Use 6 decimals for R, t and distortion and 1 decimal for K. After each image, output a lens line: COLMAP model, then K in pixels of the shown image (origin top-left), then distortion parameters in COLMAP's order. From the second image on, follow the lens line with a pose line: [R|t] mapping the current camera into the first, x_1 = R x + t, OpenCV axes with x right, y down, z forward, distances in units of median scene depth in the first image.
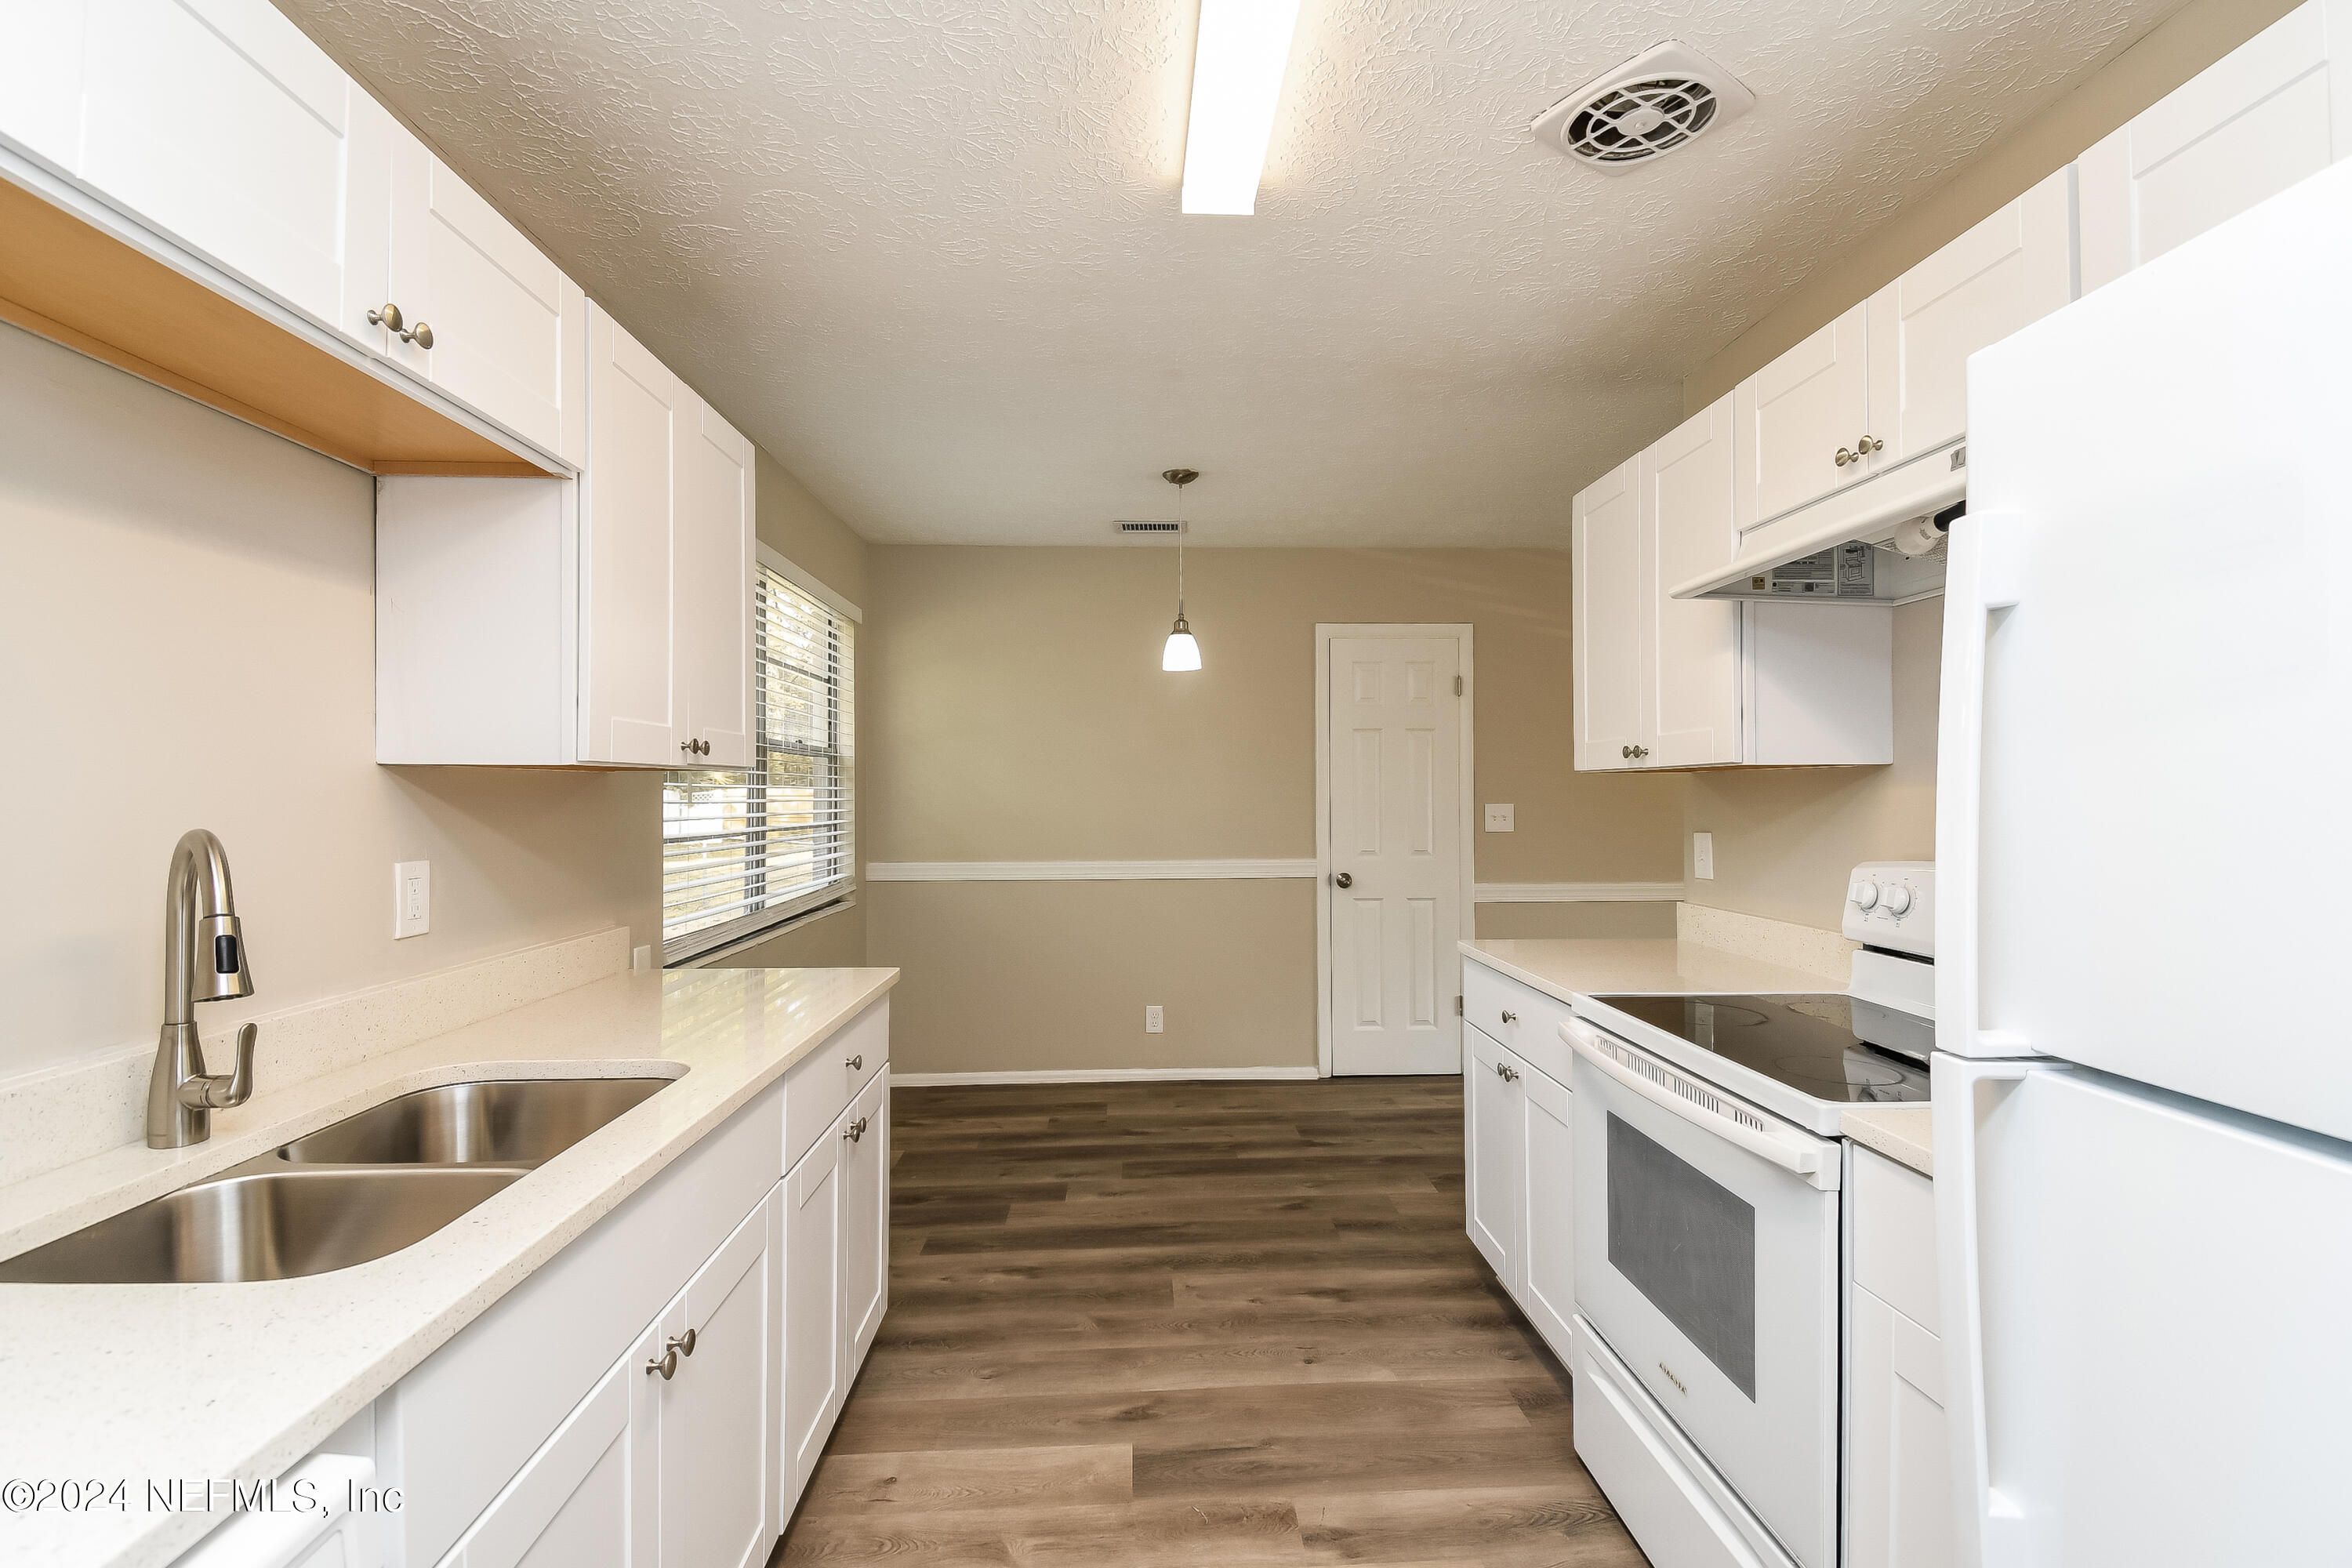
lens RADIAL K [[1041.5, 0, 1184.9], [0, 1041.5, 786.7], [0, 0, 1]] dist [0.001676, 0.000004]
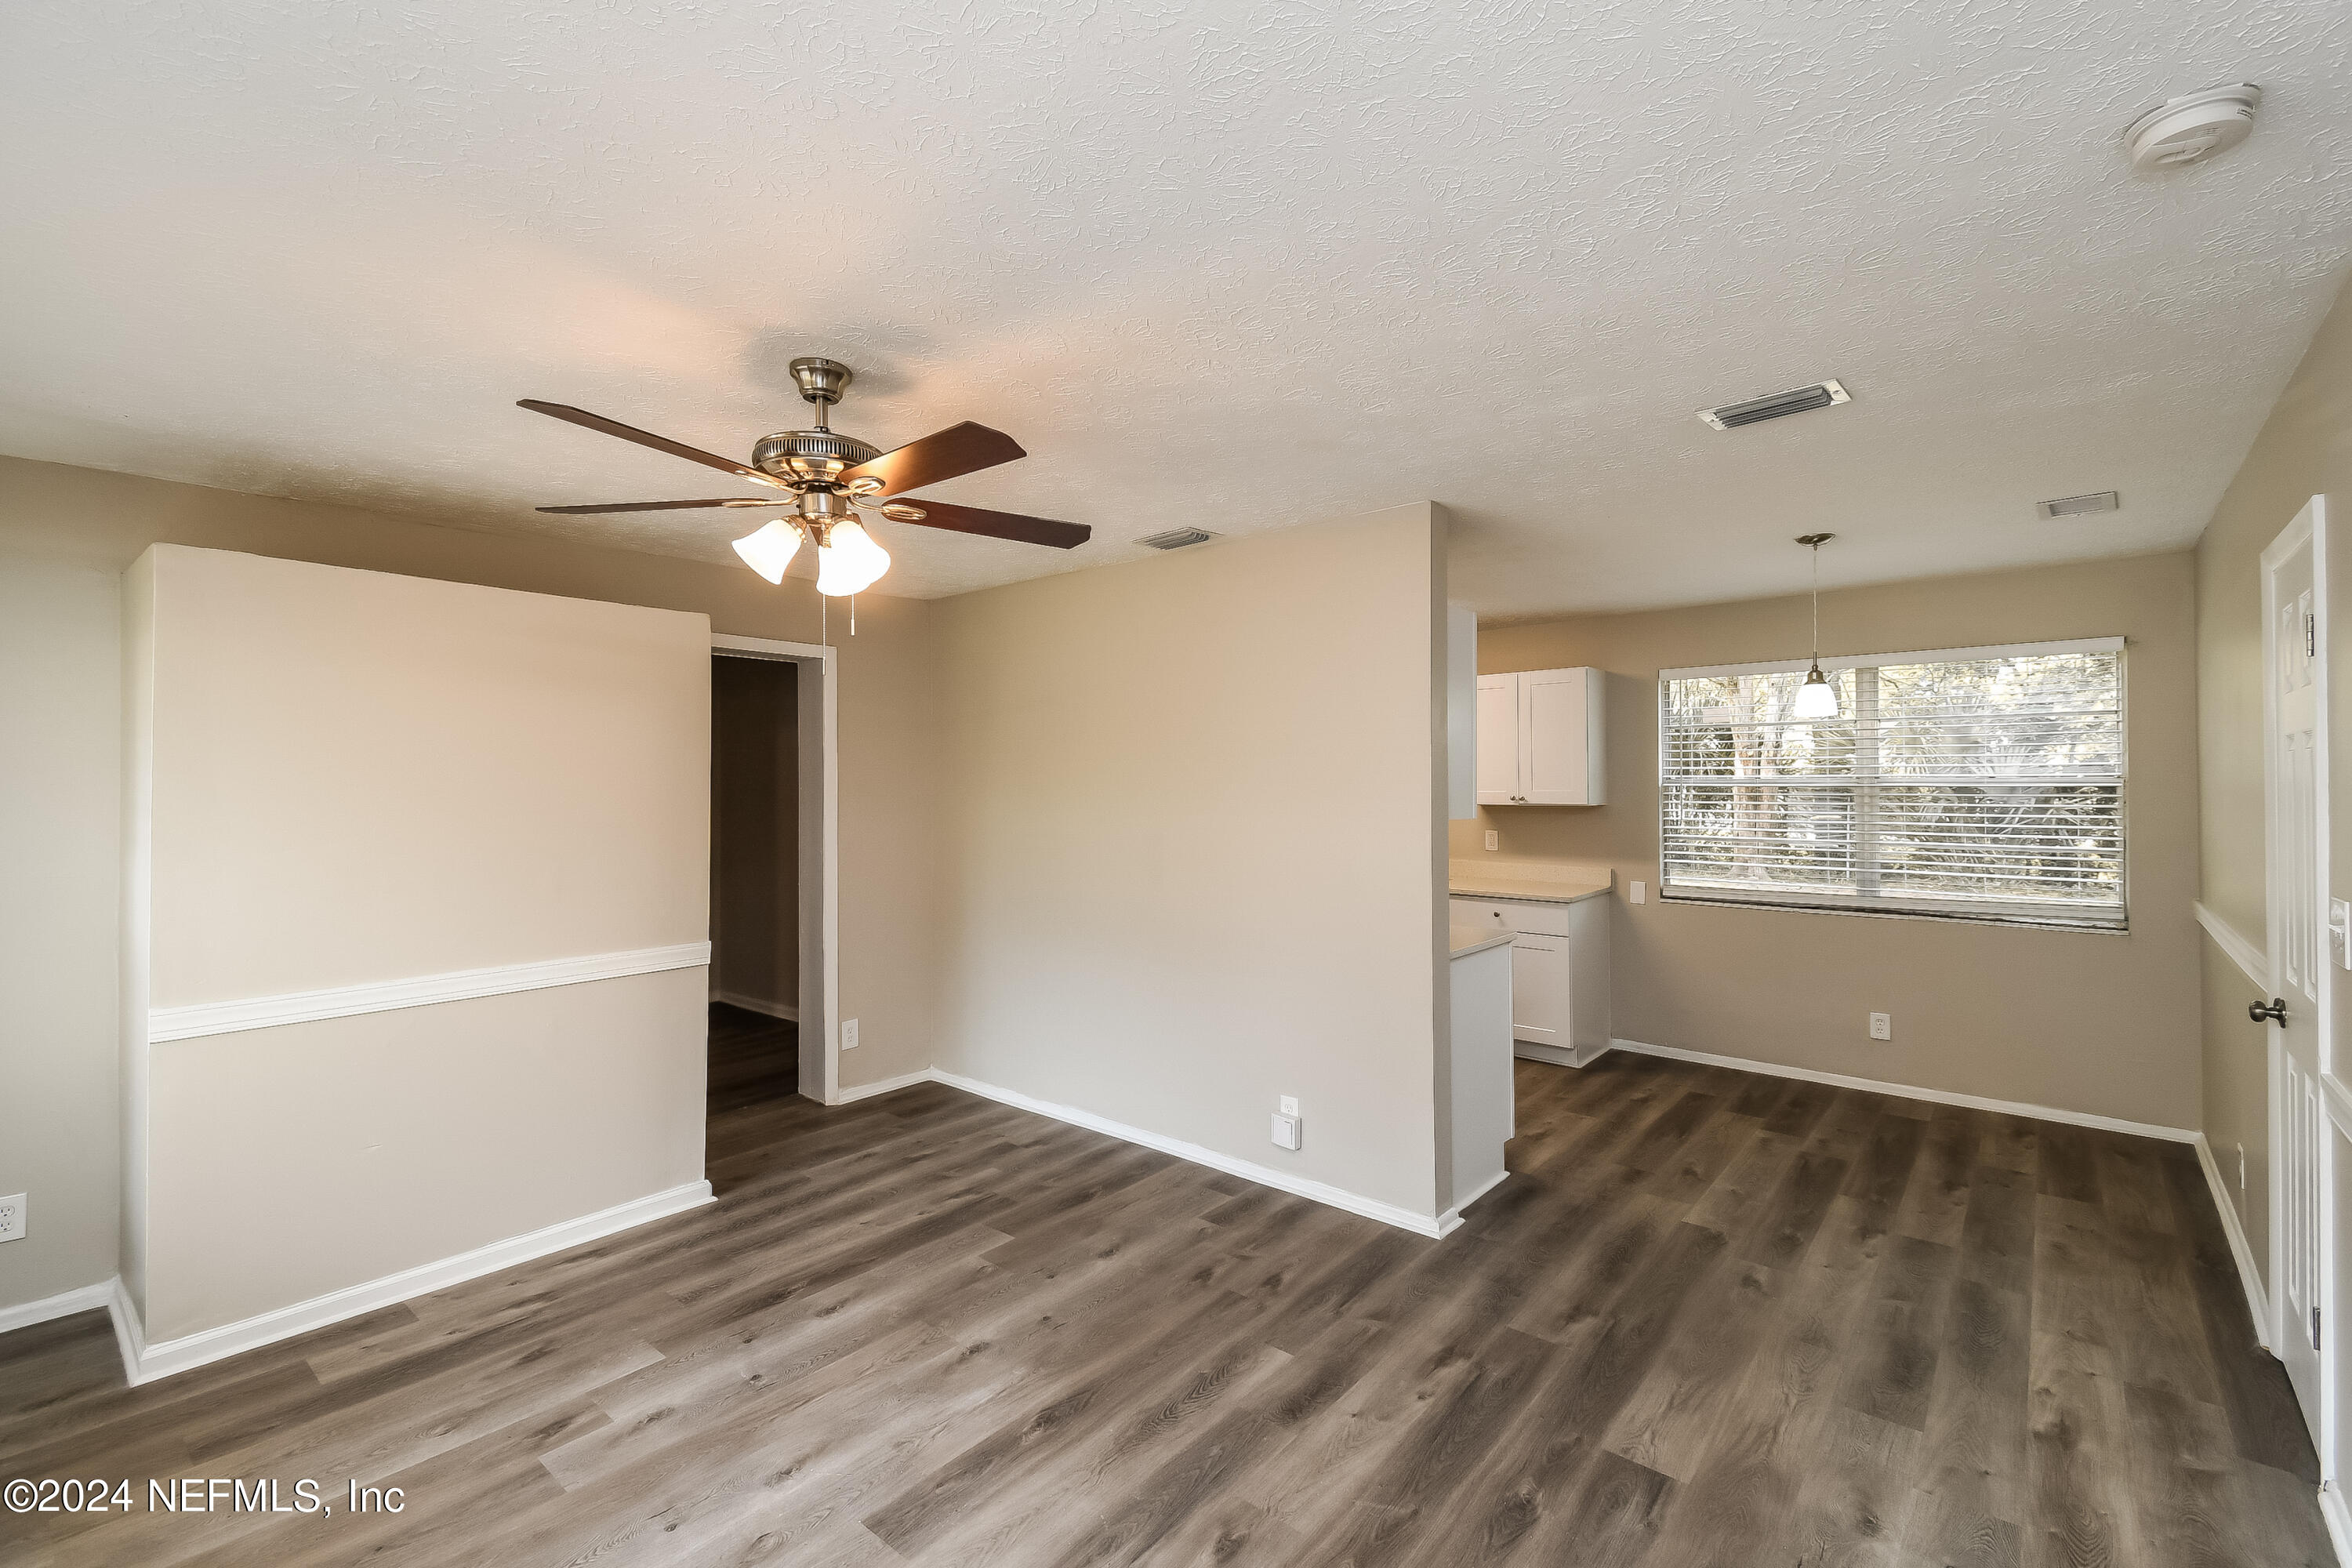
lens RADIAL K [[1018.8, 0, 1176.3], [0, 1018.8, 781.4], [0, 0, 1]] dist [0.000146, -0.000326]
pose [[-0.690772, 0.002738, -0.723067, 1.247755], [0.009983, 0.999934, -0.005750, -0.044655], [0.723003, -0.011191, -0.690754, 1.267824]]
